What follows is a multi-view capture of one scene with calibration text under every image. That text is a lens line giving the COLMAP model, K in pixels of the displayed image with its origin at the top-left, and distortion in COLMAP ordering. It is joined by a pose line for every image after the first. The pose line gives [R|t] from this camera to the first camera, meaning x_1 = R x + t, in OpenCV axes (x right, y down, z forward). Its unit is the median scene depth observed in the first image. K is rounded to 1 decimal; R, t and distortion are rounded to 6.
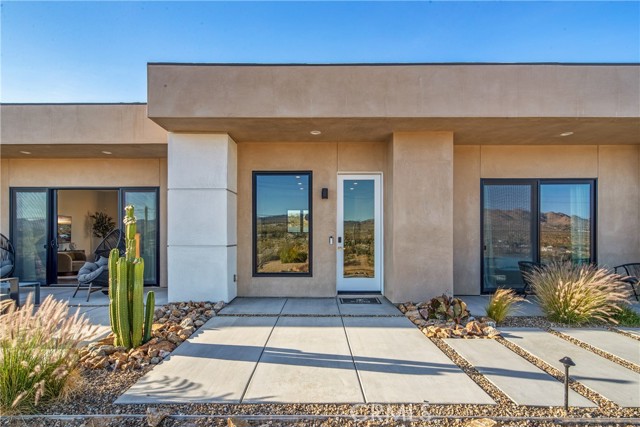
lens RADIAL K [[302.2, 0, 318.9], [0, 302.2, 232.0], [0, 0, 1]] dist [0.000030, 0.000141]
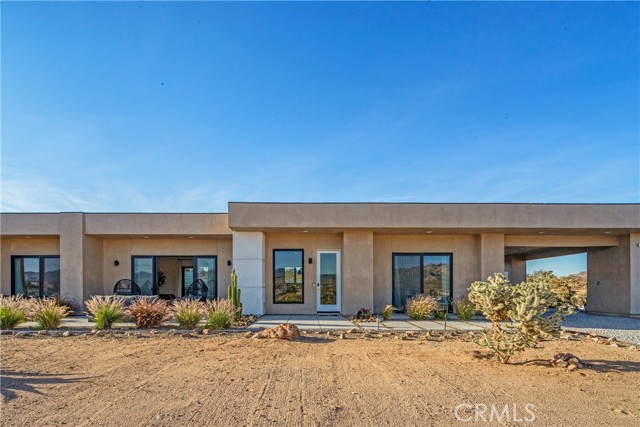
lens RADIAL K [[319.4, 0, 318.7], [0, 319.4, 287.9], [0, 0, 1]] dist [-0.000596, -0.000044]
pose [[0.999676, -0.000374, 0.025438, 0.019747], [0.000307, 0.999996, 0.002631, 0.041680], [-0.025439, -0.002622, 0.999673, -1.027383]]
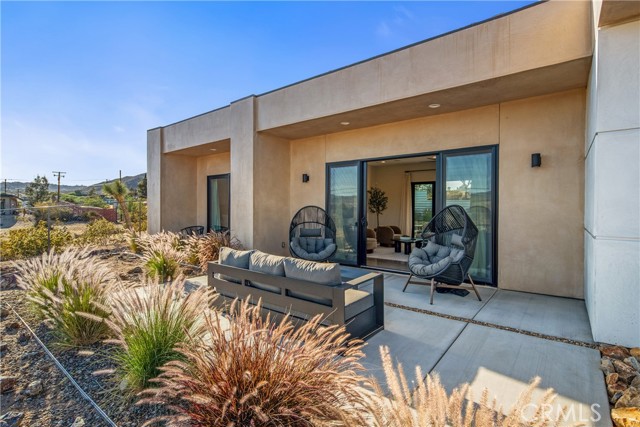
lens RADIAL K [[312.8, 0, 320.0], [0, 312.8, 213.5], [0, 0, 1]] dist [-0.000090, -0.000080]
pose [[0.790230, 0.013737, -0.612657, -0.479415], [0.001552, 0.999701, 0.024418, -0.010696], [0.612809, -0.020247, 0.789972, 0.209196]]
